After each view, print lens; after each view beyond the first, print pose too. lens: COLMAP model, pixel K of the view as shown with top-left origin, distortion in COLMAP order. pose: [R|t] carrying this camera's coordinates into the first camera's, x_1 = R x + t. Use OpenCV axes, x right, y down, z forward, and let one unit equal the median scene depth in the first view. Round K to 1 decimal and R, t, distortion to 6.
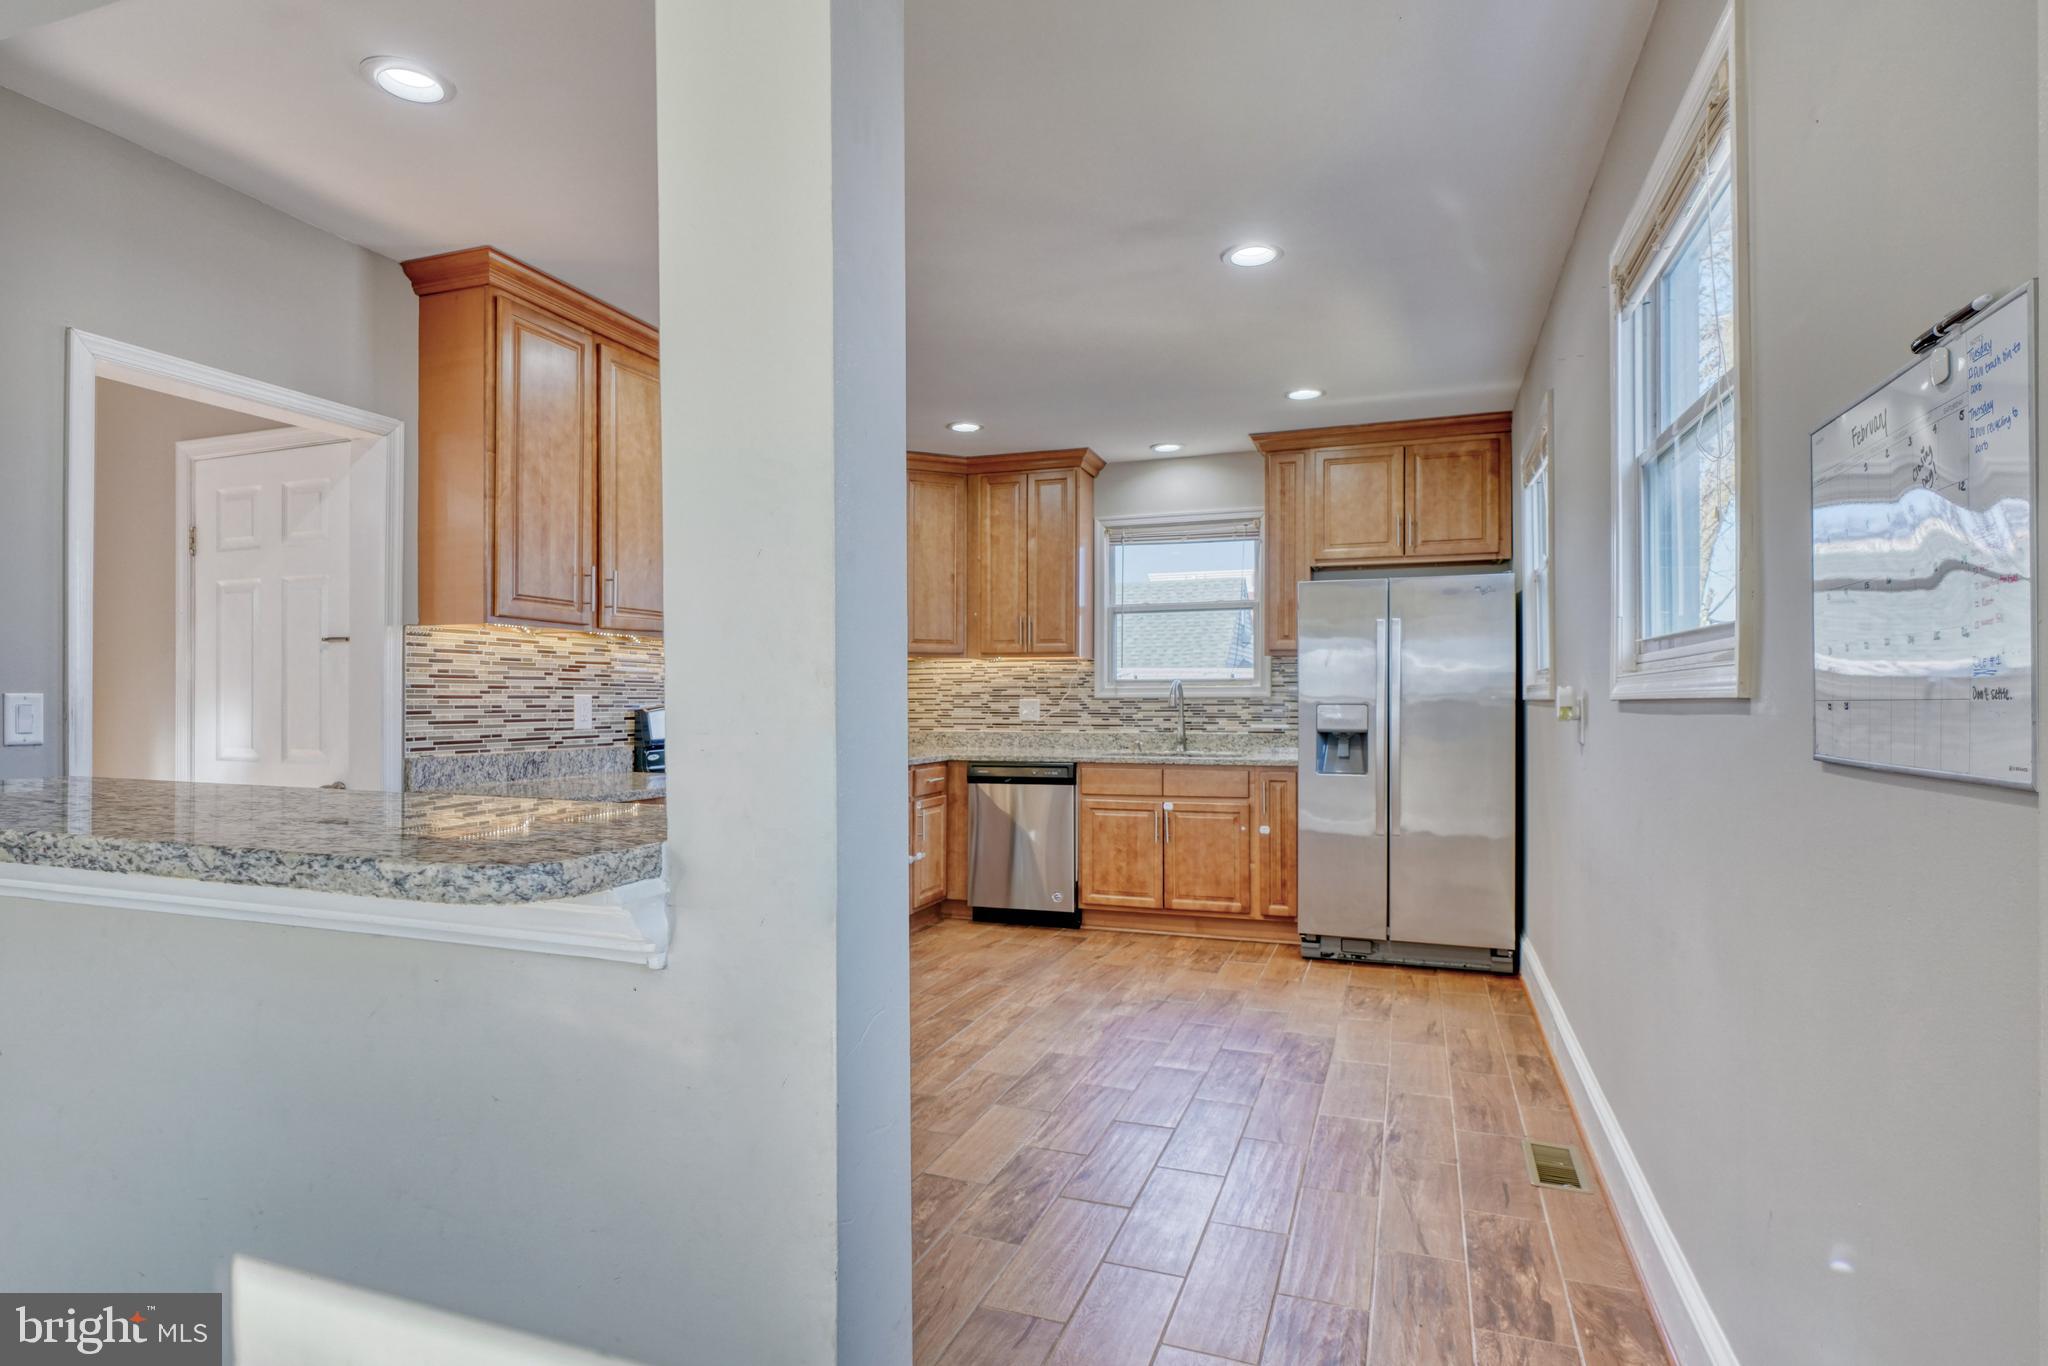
lens RADIAL K [[1074.4, 0, 1021.6], [0, 1074.4, 689.4], [0, 0, 1]] dist [-0.003998, 0.003907]
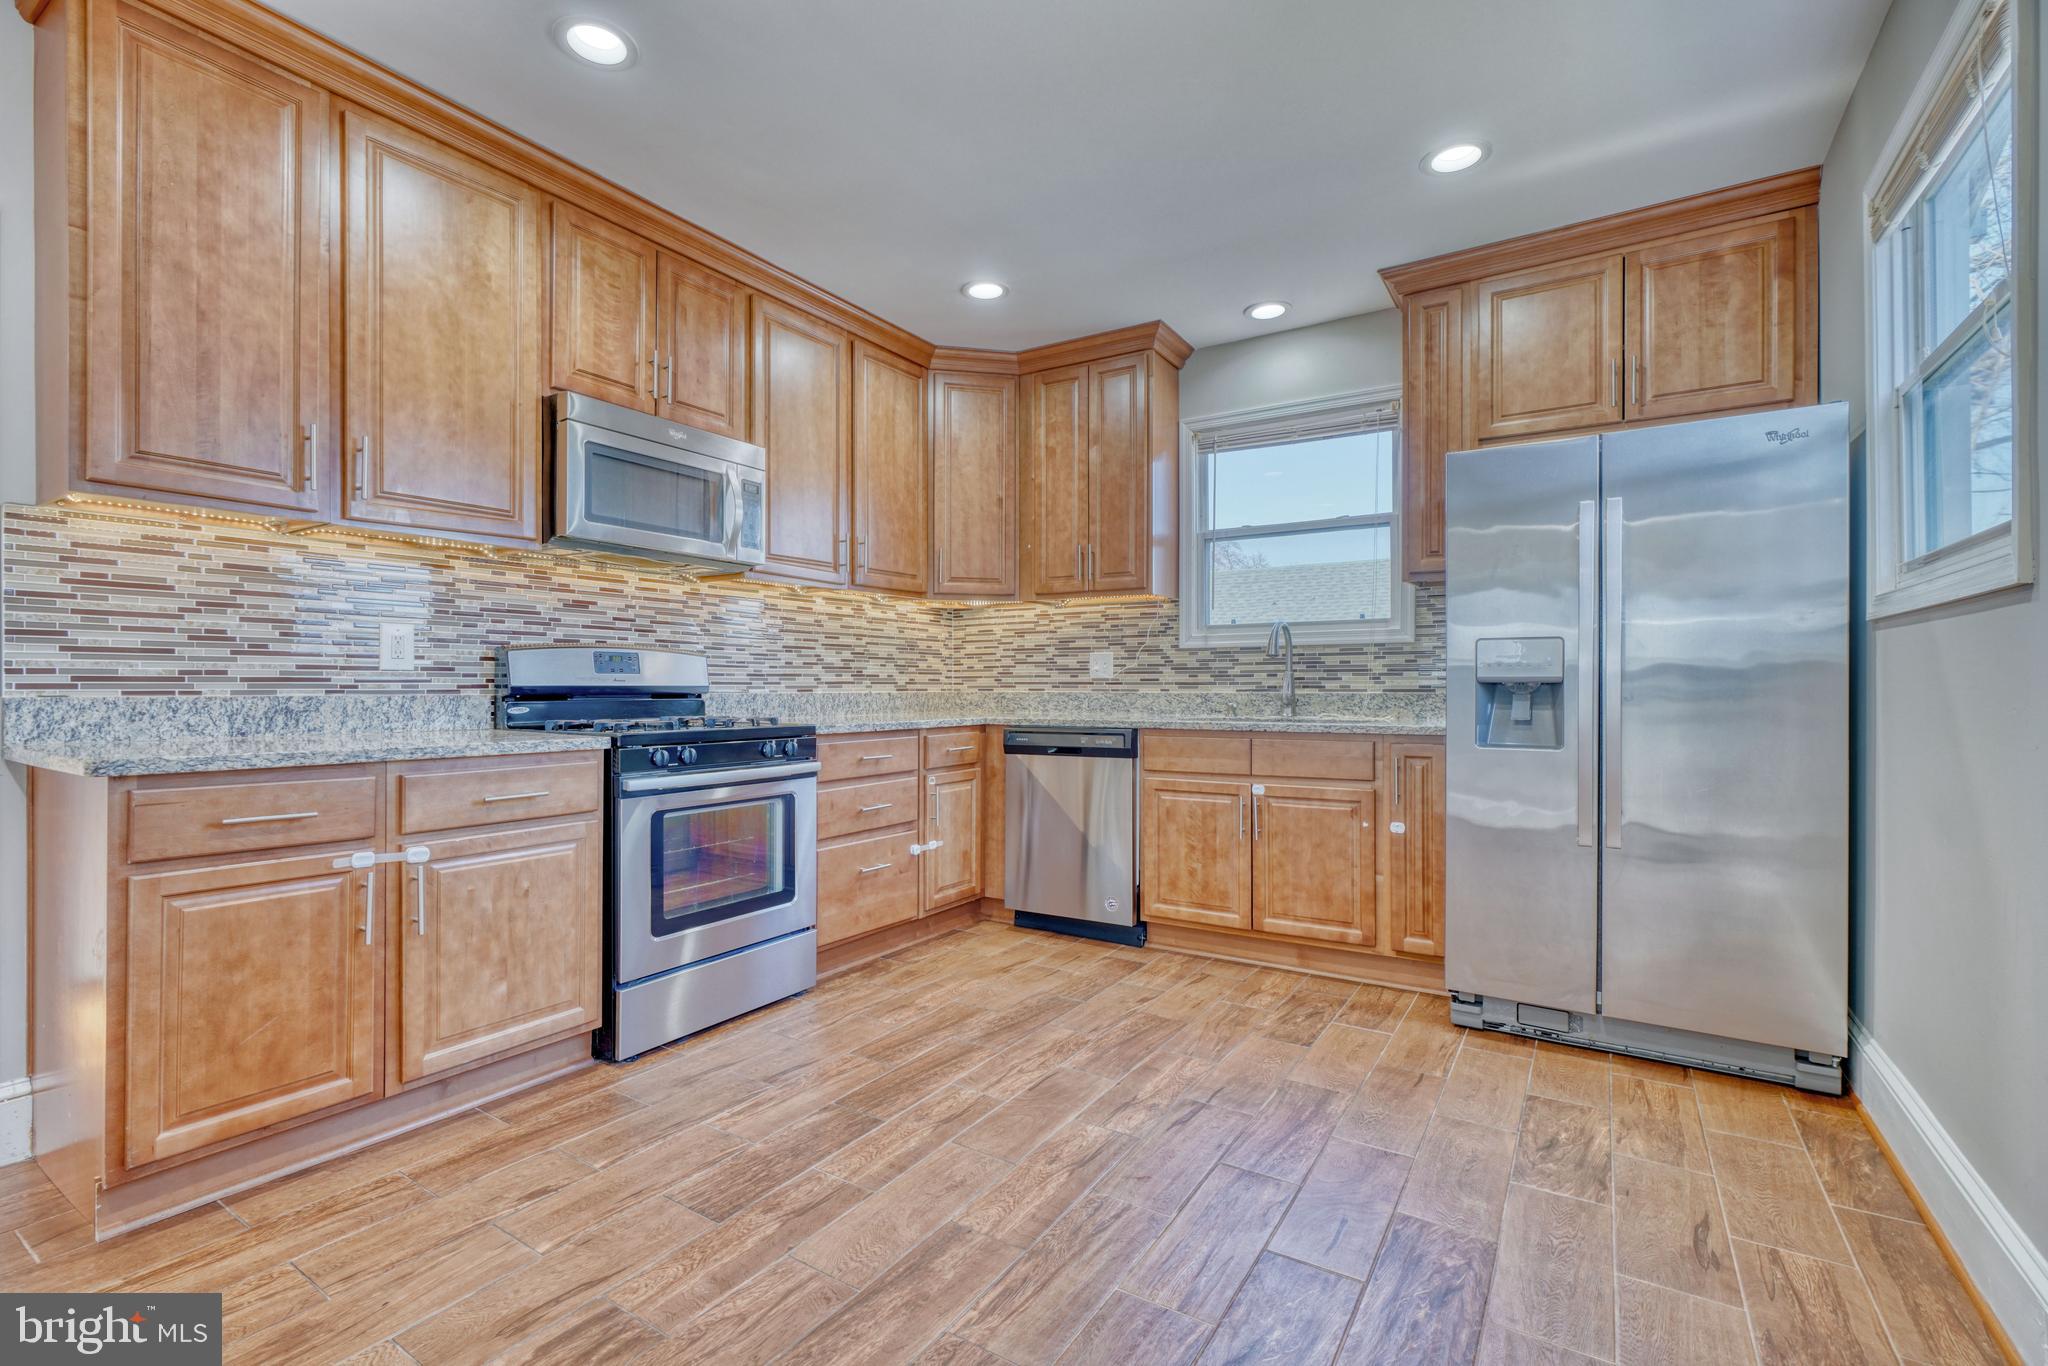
lens RADIAL K [[915.1, 0, 1016.0], [0, 915.1, 681.5], [0, 0, 1]] dist [-0.010104, 0.005822]
pose [[0.975083, -0.000847, -0.221840, 0.119997], [0.002017, 0.999985, 0.005046, 0.034149], [0.221833, -0.005368, 0.975070, 0.382053]]
